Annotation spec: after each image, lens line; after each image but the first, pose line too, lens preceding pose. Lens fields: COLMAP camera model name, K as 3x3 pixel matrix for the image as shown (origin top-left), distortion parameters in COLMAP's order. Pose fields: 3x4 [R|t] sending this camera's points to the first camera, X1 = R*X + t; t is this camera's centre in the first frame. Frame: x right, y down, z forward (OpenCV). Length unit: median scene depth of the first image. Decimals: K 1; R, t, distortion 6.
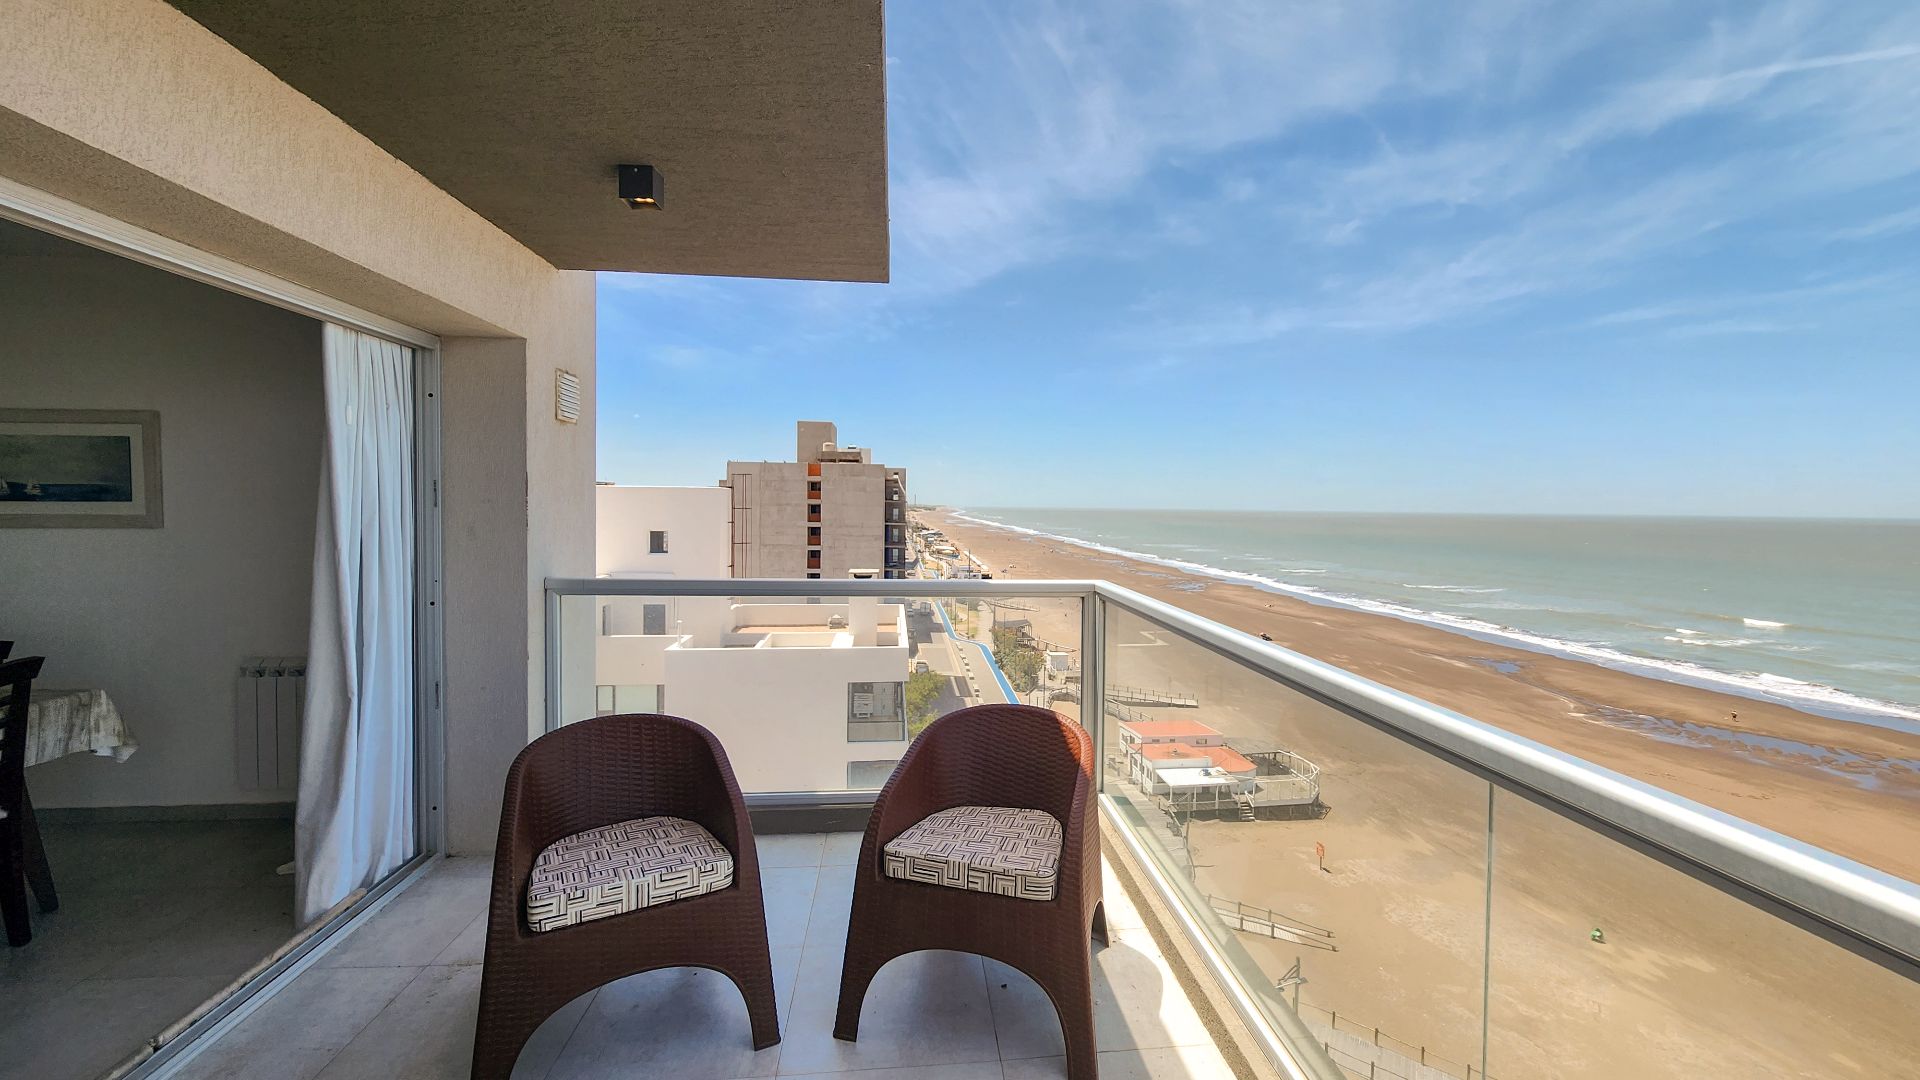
lens RADIAL K [[783.7, 0, 971.0], [0, 783.7, 524.3], [0, 0, 1]] dist [0.003193, -0.002315]
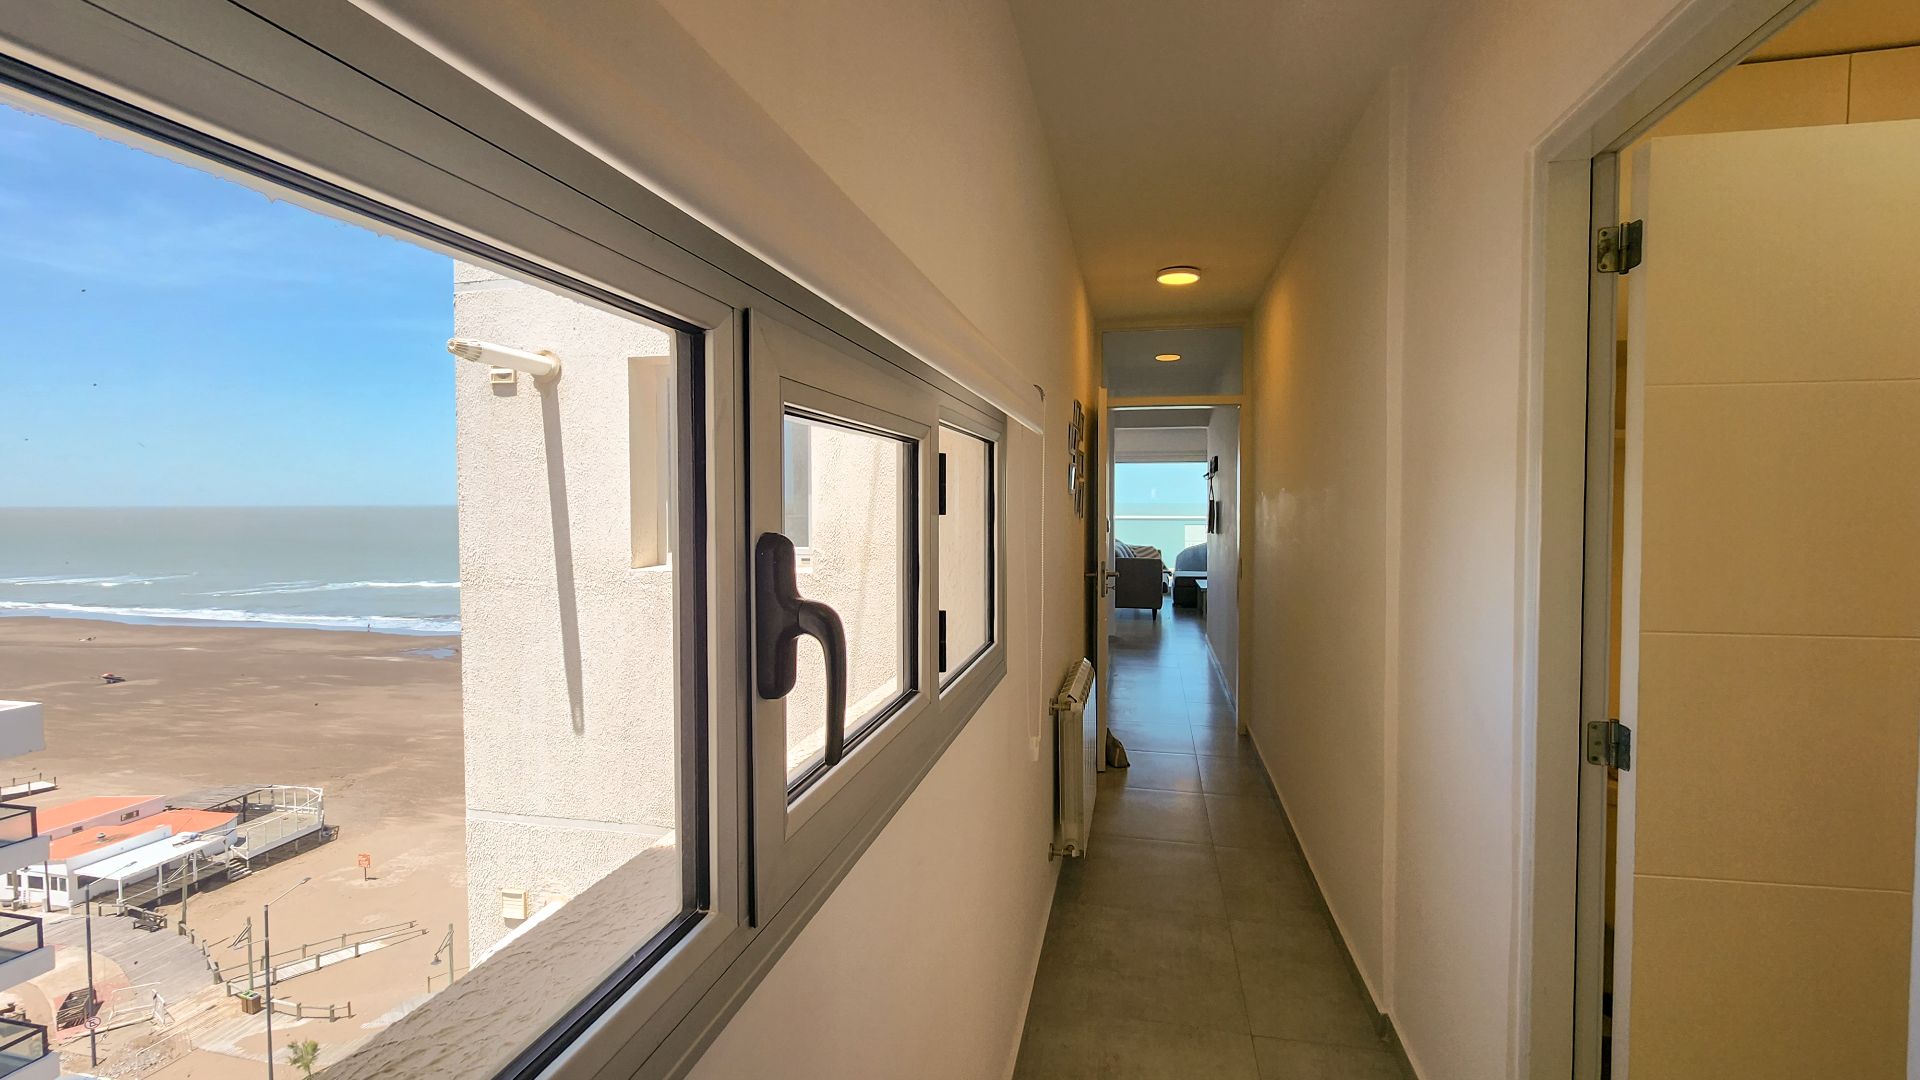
lens RADIAL K [[783.7, 0, 968.2], [0, 783.7, 530.1], [0, 0, 1]] dist [0.003193, -0.002315]
pose [[0.327396, -0.047718, 0.943682, -0.153063], [0.029853, 0.998748, 0.040145, -0.002839], [-0.944415, 0.015029, 0.328411, -0.011010]]
